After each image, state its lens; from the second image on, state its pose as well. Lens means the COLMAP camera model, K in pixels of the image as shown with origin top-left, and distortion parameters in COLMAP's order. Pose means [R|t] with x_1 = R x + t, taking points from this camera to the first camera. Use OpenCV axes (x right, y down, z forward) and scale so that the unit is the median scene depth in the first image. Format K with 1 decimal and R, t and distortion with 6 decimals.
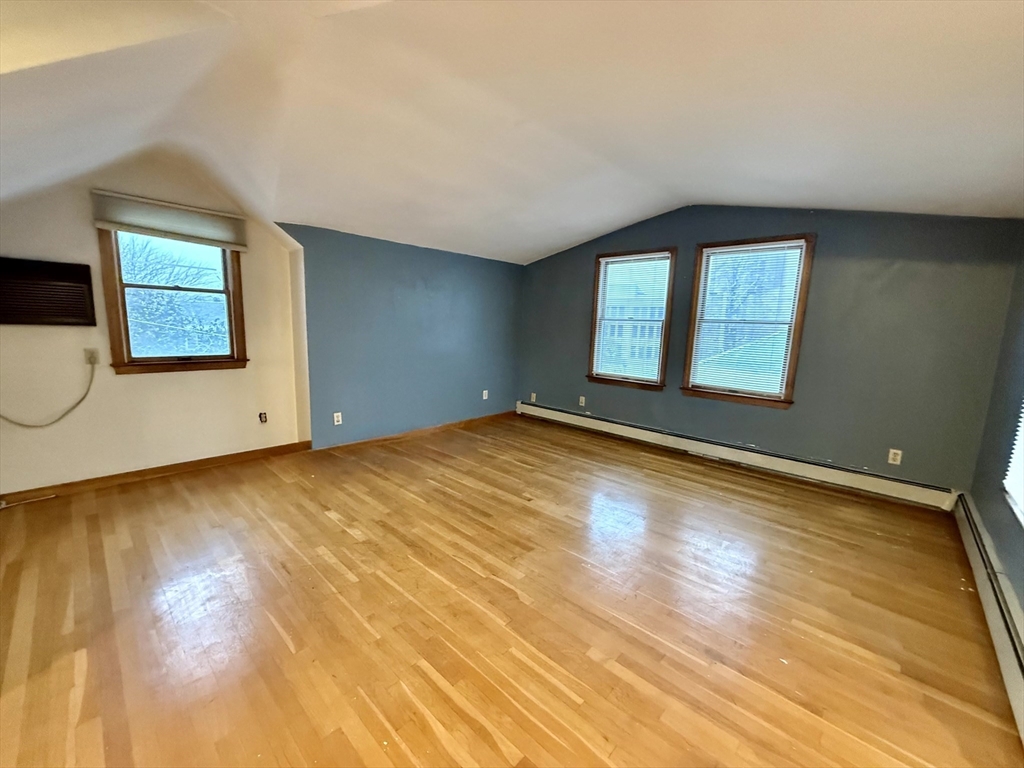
lens RADIAL K [[407.9, 0, 512.0], [0, 407.9, 385.6], [0, 0, 1]] dist [0.000358, -0.000038]
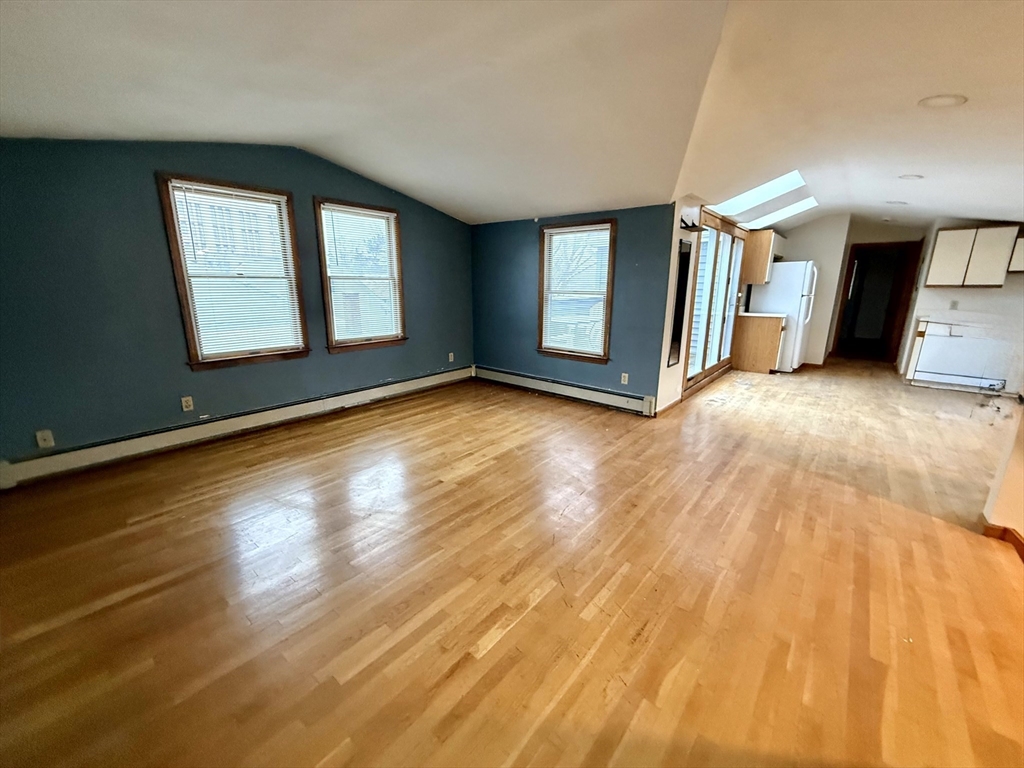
lens RADIAL K [[407.9, 0, 512.0], [0, 407.9, 385.6], [0, 0, 1]] dist [0.000358, -0.000038]
pose [[-0.053952, -0.272272, 0.960707, -0.646047], [0.145833, 0.949644, 0.277326, -0.128883], [-0.987837, 0.155065, -0.011529, 0.664138]]
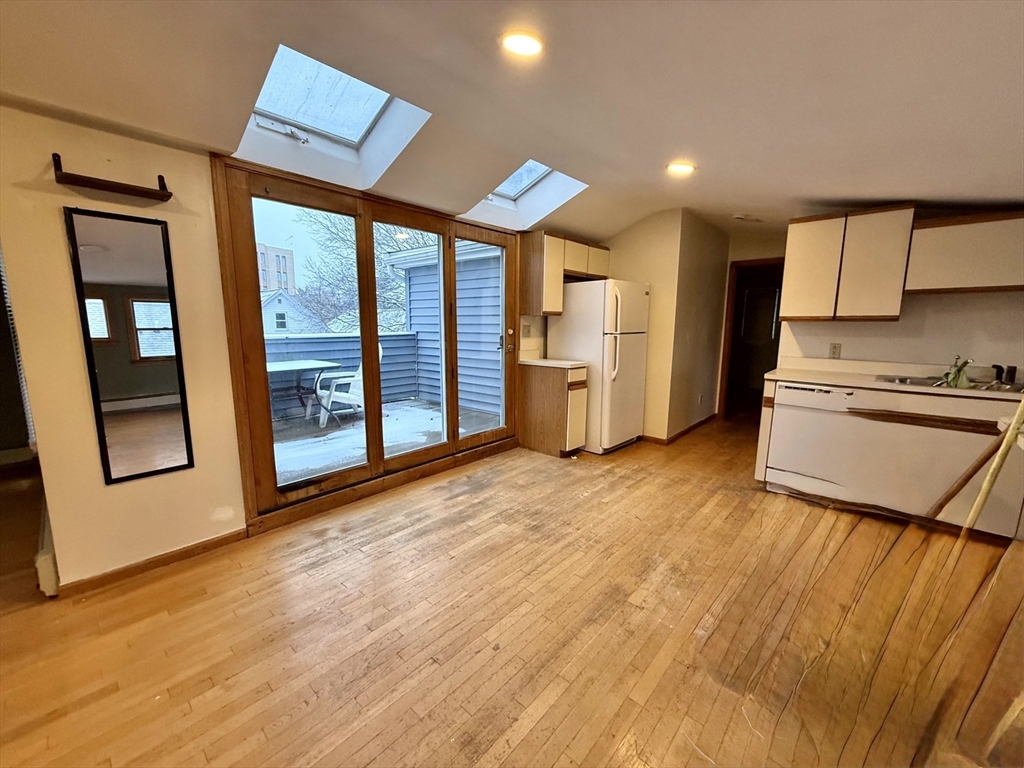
lens RADIAL K [[407.9, 0, 512.0], [0, 407.9, 385.6], [0, 0, 1]] dist [0.000358, -0.000038]
pose [[-0.015129, -0.187537, 0.982141, -0.069453], [0.142219, 0.971863, 0.187765, 0.052486], [-0.989720, 0.142519, 0.011968, -0.321740]]
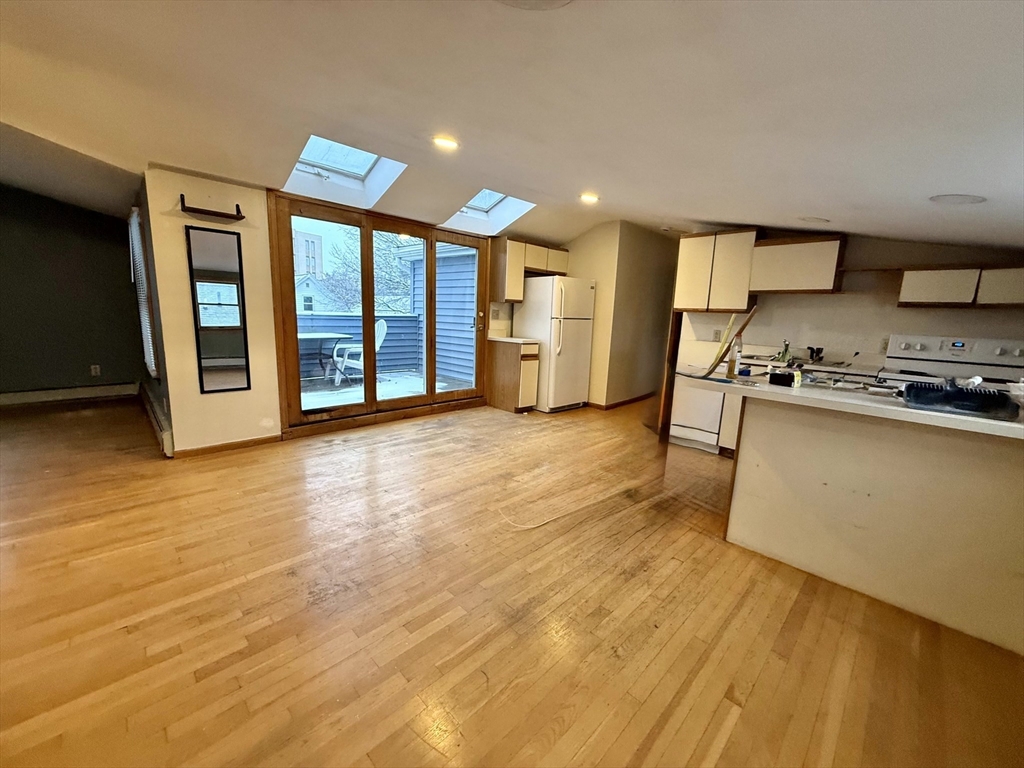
lens RADIAL K [[407.9, 0, 512.0], [0, 407.9, 385.6], [0, 0, 1]] dist [0.000358, -0.000038]
pose [[0.040116, -0.208265, 0.977249, -0.382118], [0.111094, 0.972902, 0.202779, 0.081753], [-0.993000, 0.100431, 0.062166, -0.488637]]
